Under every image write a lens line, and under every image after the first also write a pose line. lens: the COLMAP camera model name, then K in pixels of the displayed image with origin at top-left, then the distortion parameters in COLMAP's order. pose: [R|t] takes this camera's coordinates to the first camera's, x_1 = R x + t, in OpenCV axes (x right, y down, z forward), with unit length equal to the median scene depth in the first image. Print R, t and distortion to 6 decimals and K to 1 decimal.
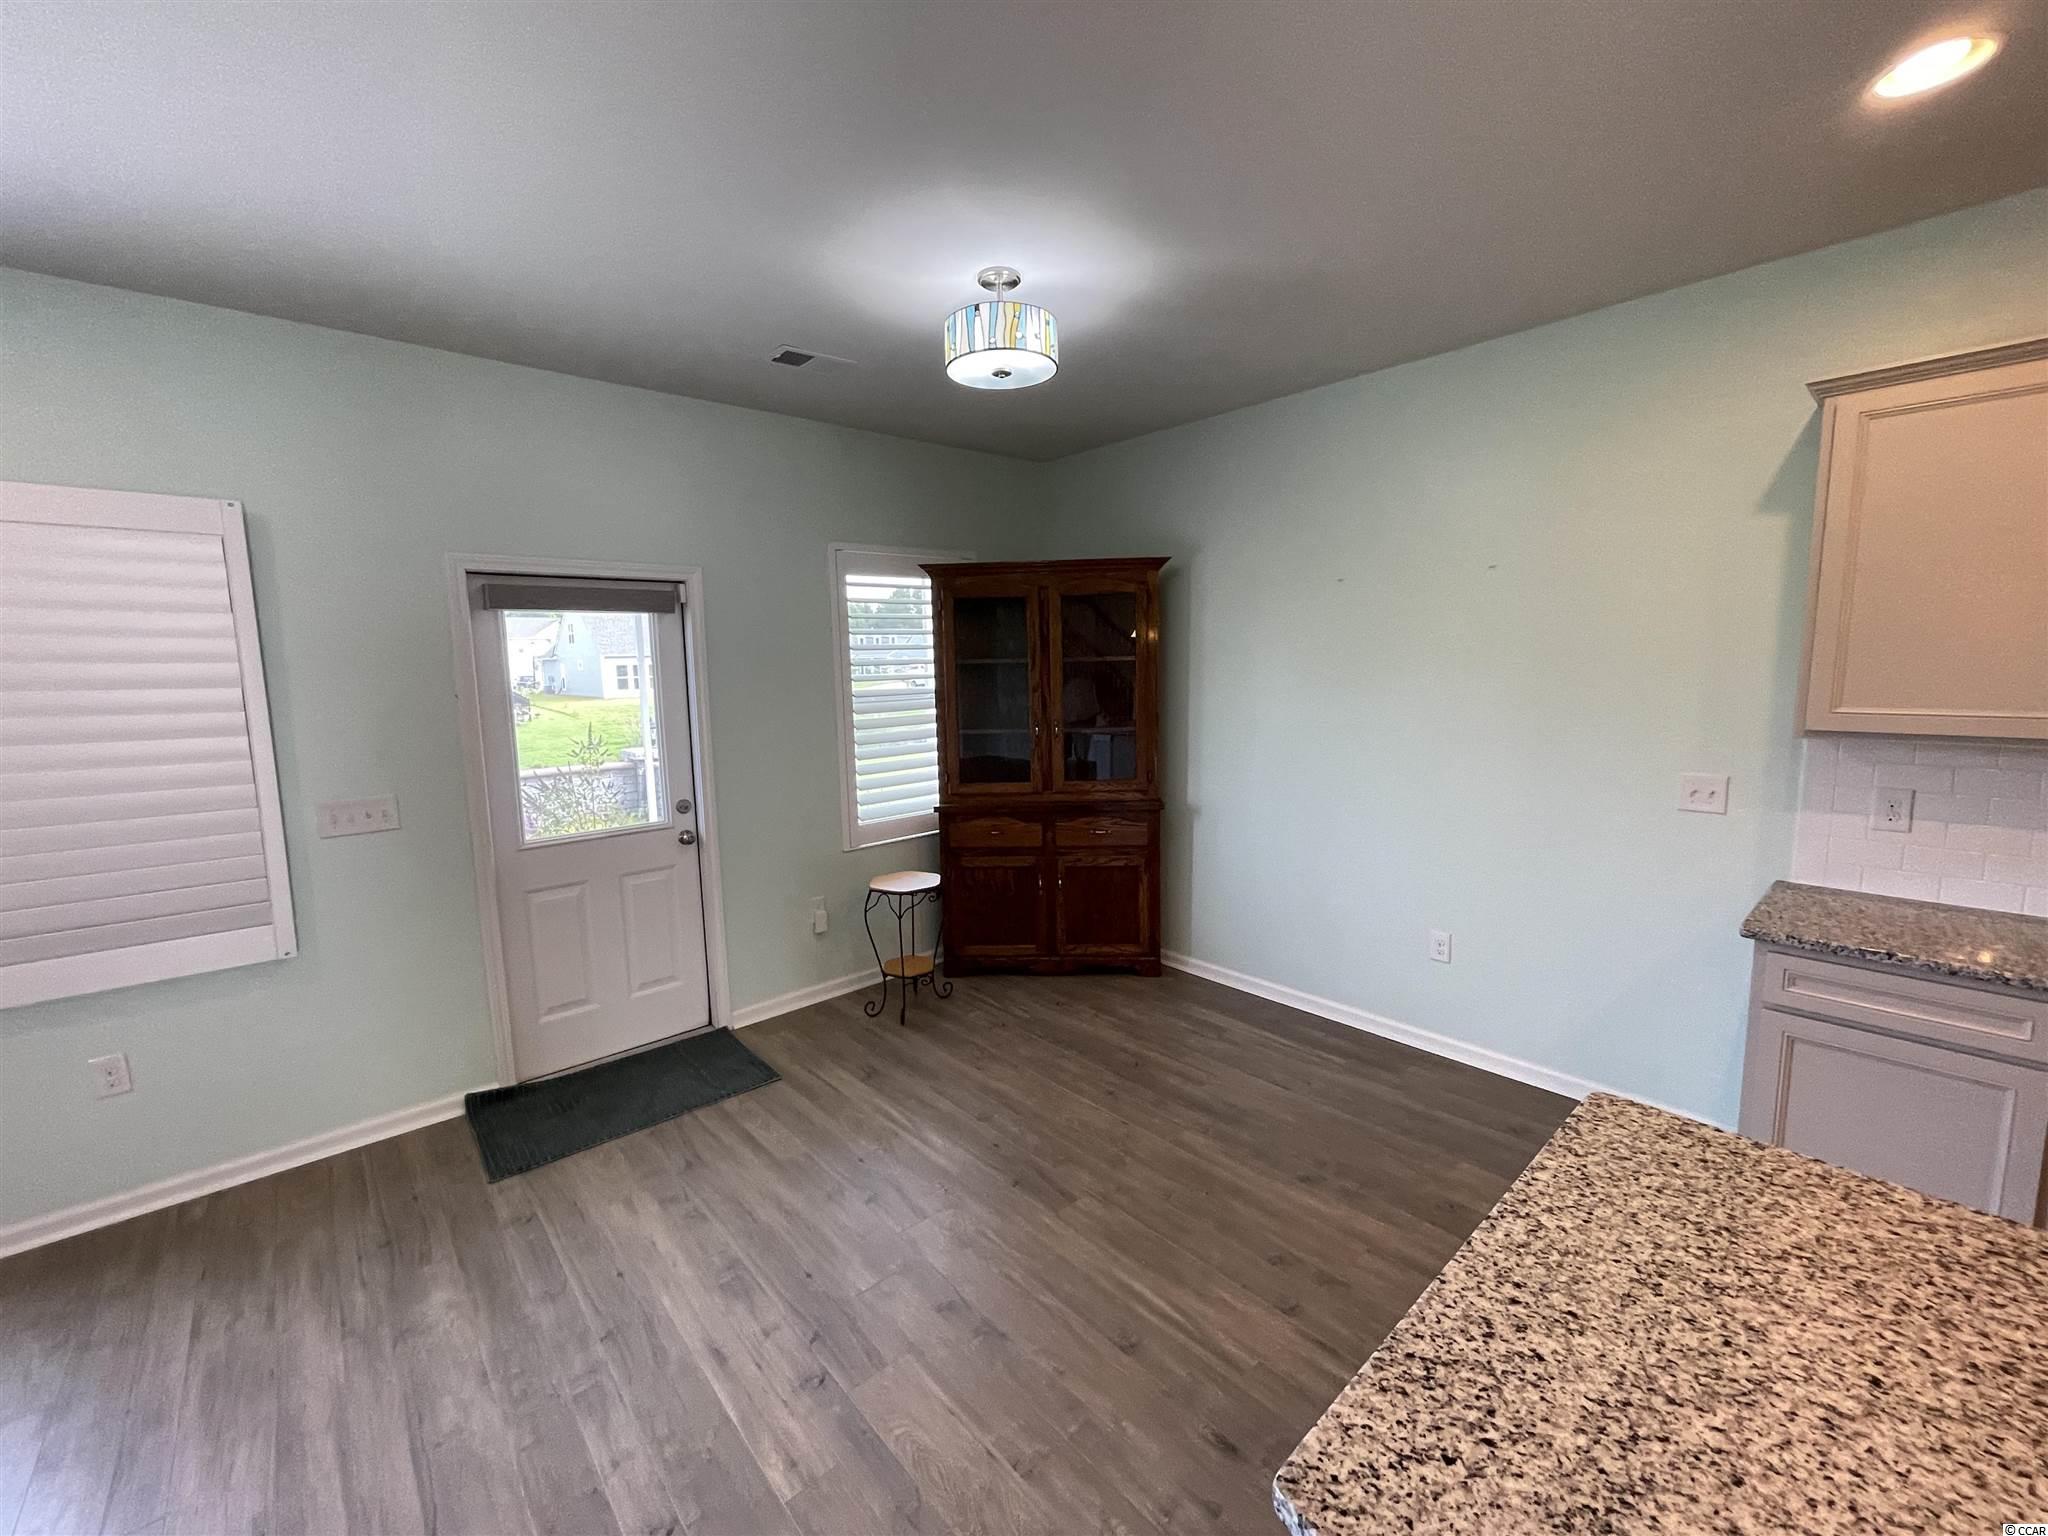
lens RADIAL K [[830.6, 0, 1017.6], [0, 830.6, 758.4], [0, 0, 1]] dist [-0.002714, -0.000467]
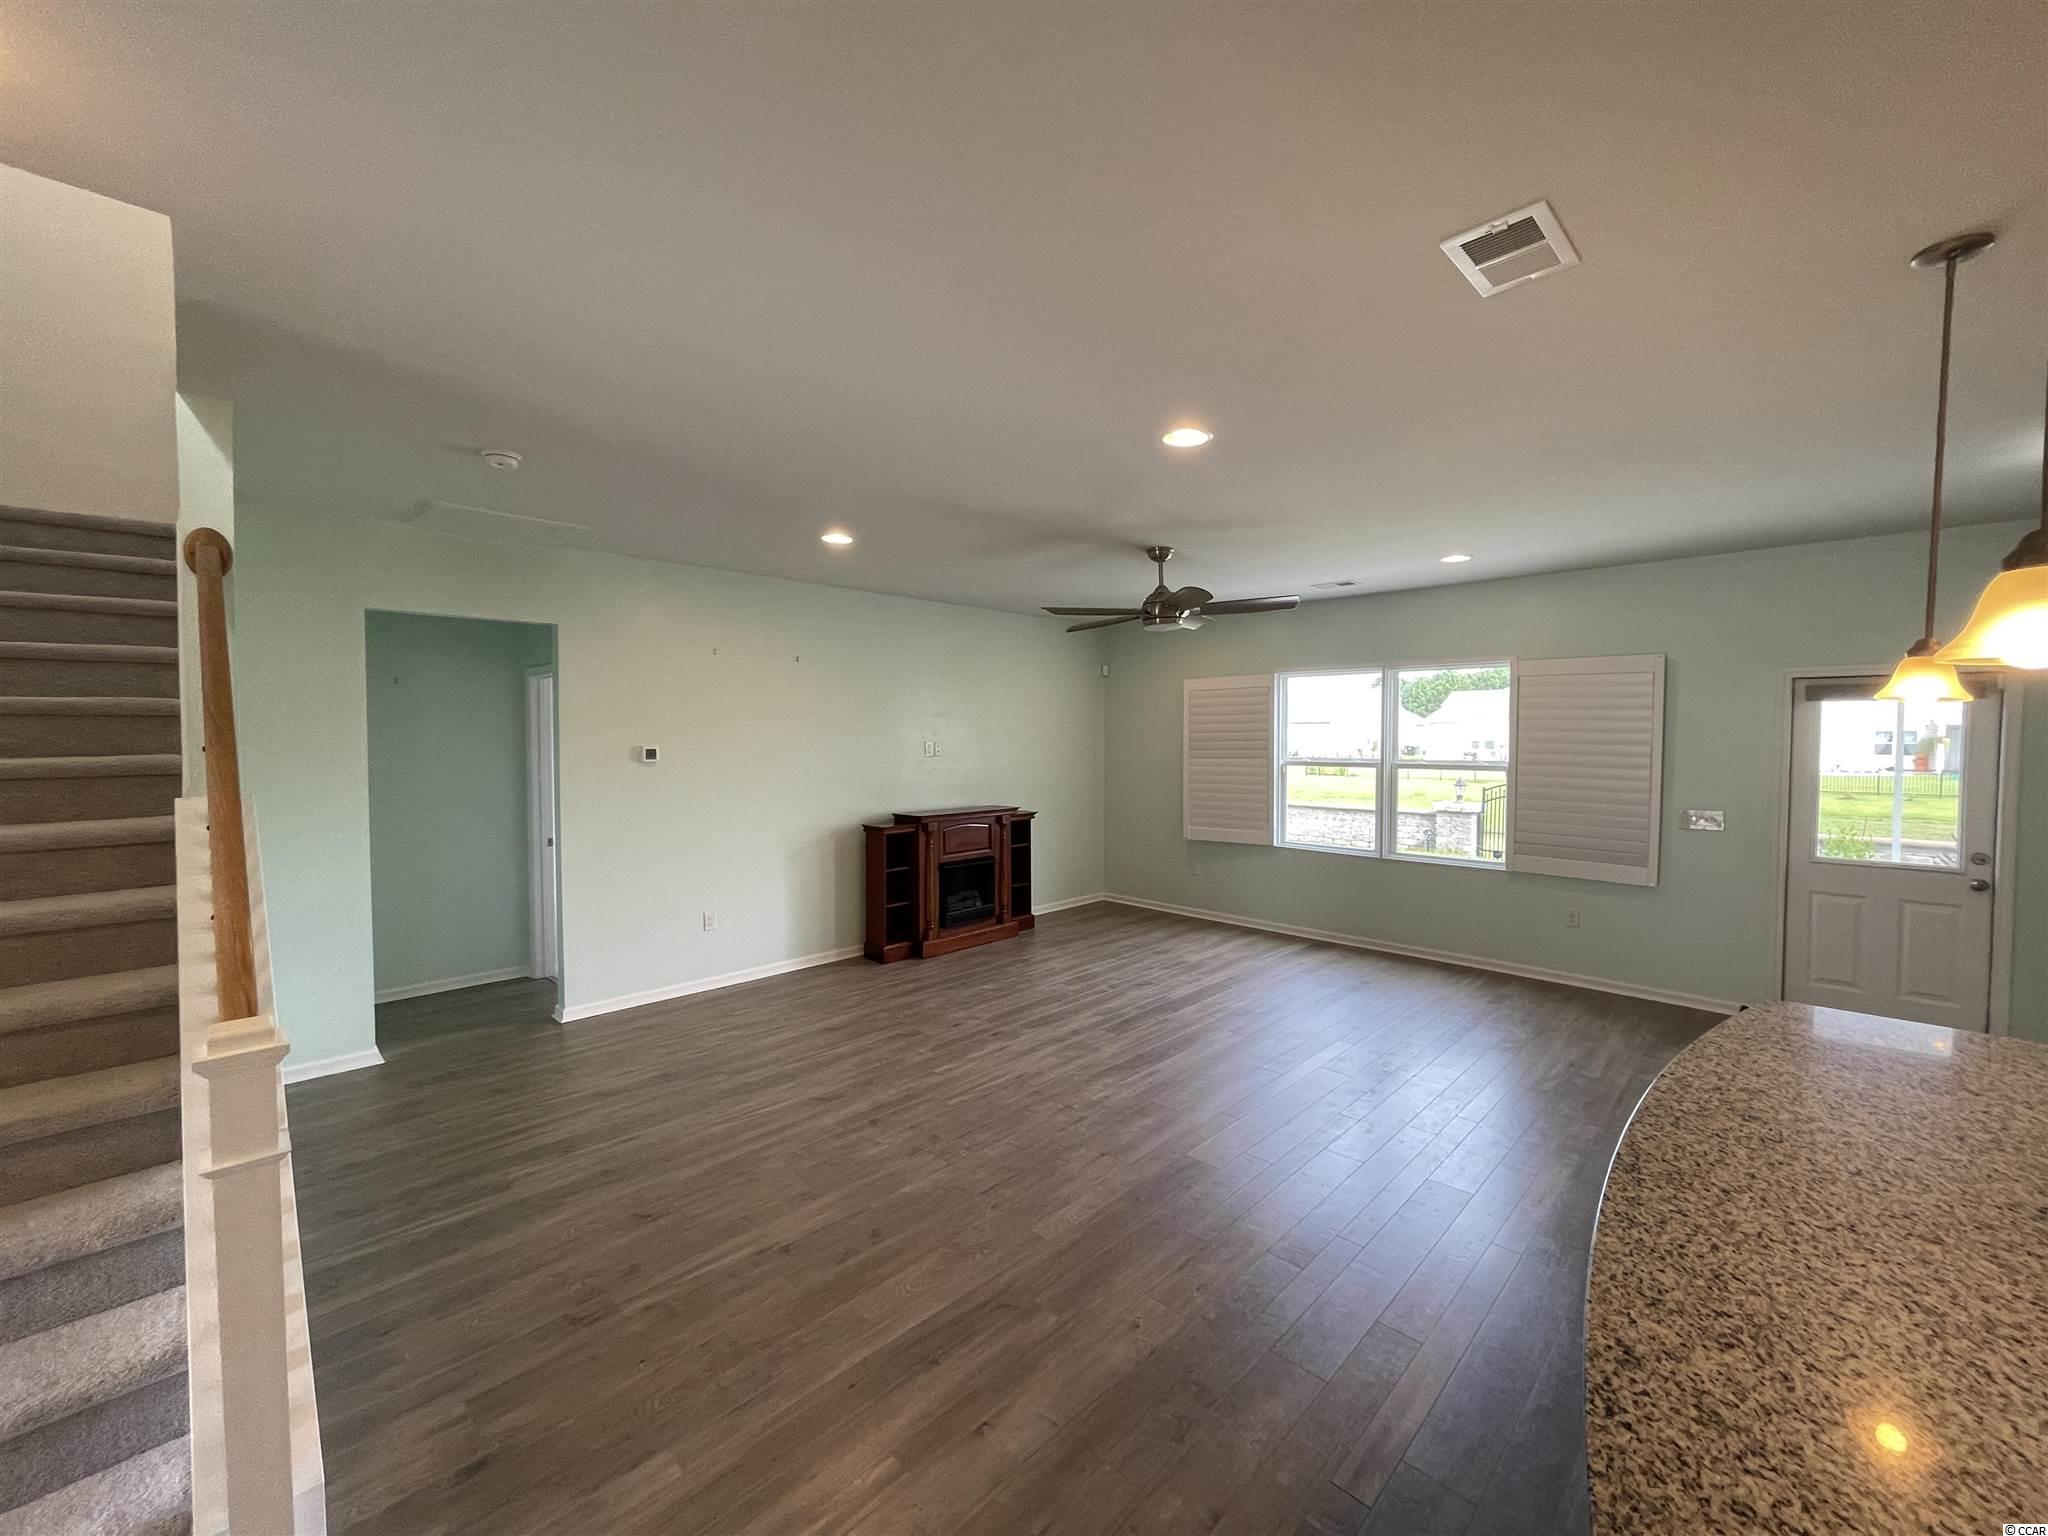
lens RADIAL K [[824.2, 0, 1021.1], [0, 824.2, 764.1], [0, 0, 1]] dist [-0.001742, -0.000438]
pose [[0.069792, 0.056260, -0.995974, 1.119163], [-0.117625, 0.991908, 0.047788, 0.049628], [0.990603, 0.113816, 0.075844, -0.775882]]
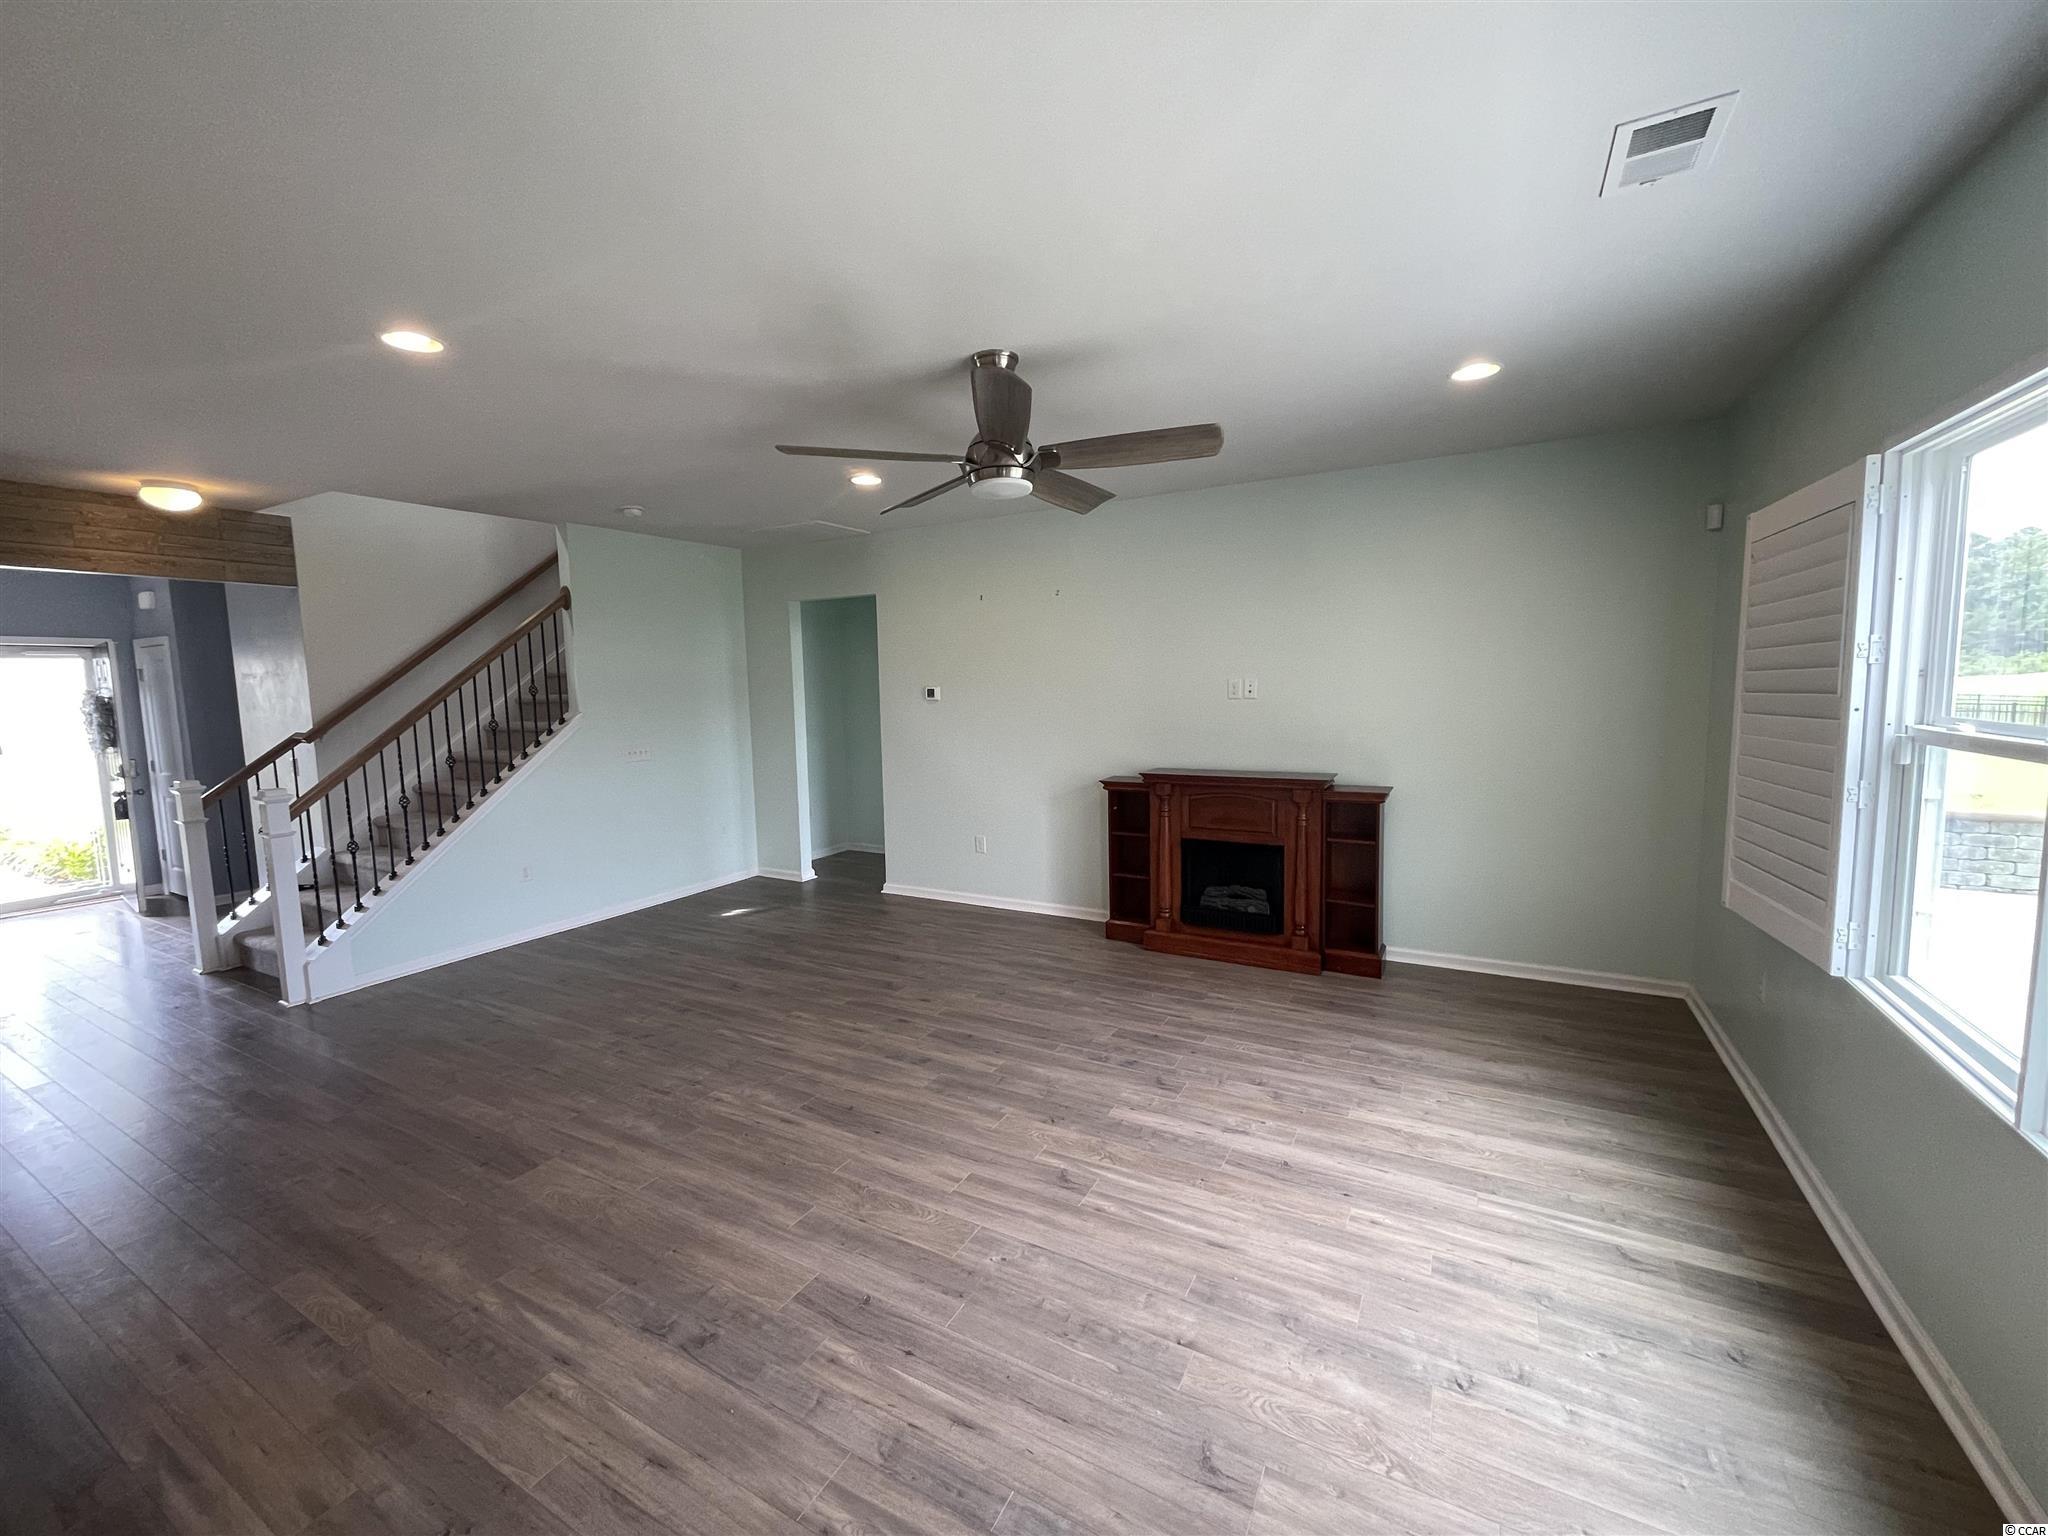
lens RADIAL K [[824.2, 0, 1021.1], [0, 824.2, 764.1], [0, 0, 1]] dist [-0.001742, -0.000438]
pose [[-0.941514, 0.074253, -0.328691, -0.639700], [0.001587, 0.976387, 0.216024, -0.108496], [0.336970, 0.202868, -0.919400, 1.057246]]
